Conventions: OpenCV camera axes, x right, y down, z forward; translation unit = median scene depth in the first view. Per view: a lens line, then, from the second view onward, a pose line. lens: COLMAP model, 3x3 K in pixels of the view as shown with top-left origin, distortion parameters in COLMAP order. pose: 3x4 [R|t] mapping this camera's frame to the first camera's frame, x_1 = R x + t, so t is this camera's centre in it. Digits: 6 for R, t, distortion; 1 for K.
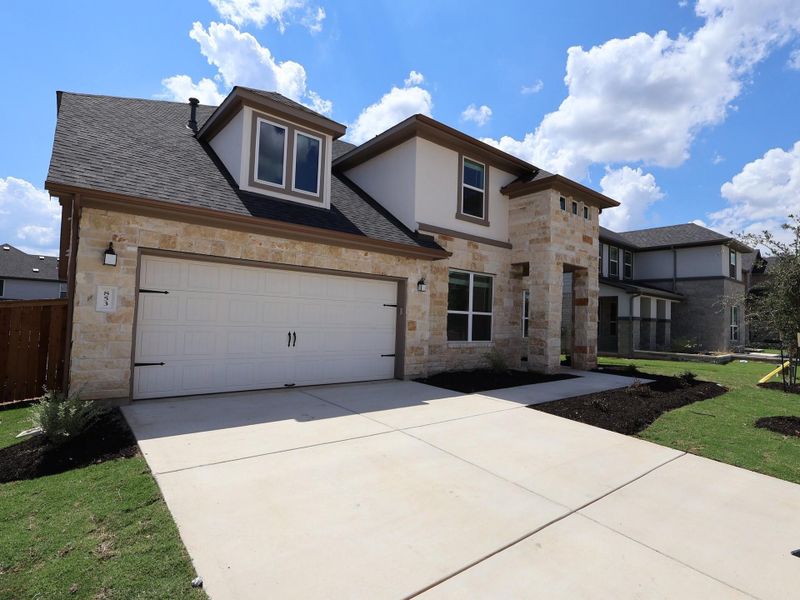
lens RADIAL K [[419.9, 0, 400.0], [0, 419.9, 300.0], [0, 0, 1]] dist [-0.000723, -0.000195]
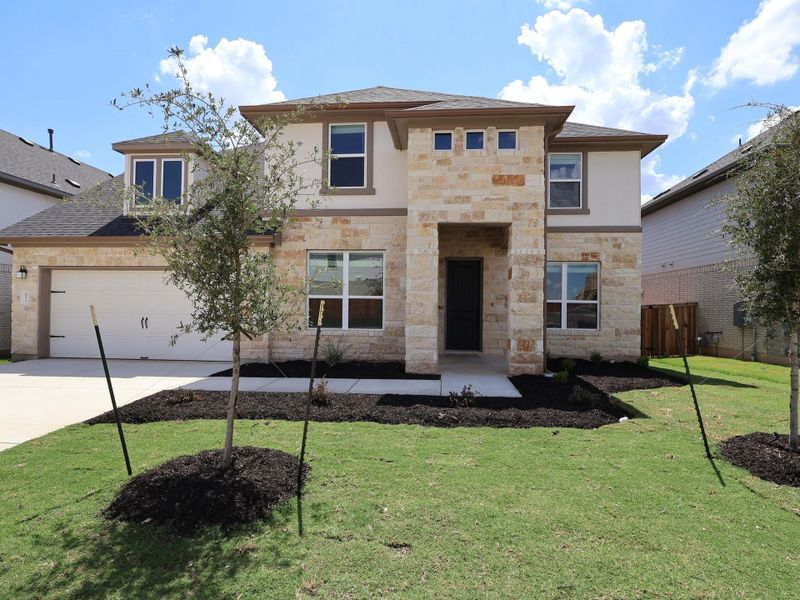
lens RADIAL K [[419.9, 0, 400.0], [0, 419.9, 300.0], [0, 0, 1]] dist [-0.000723, -0.000195]
pose [[0.717022, -0.034193, -0.696211, 0.871628], [0.046882, 0.998900, -0.000775, 0.043507], [0.695472, -0.032084, 0.717837, 0.440826]]
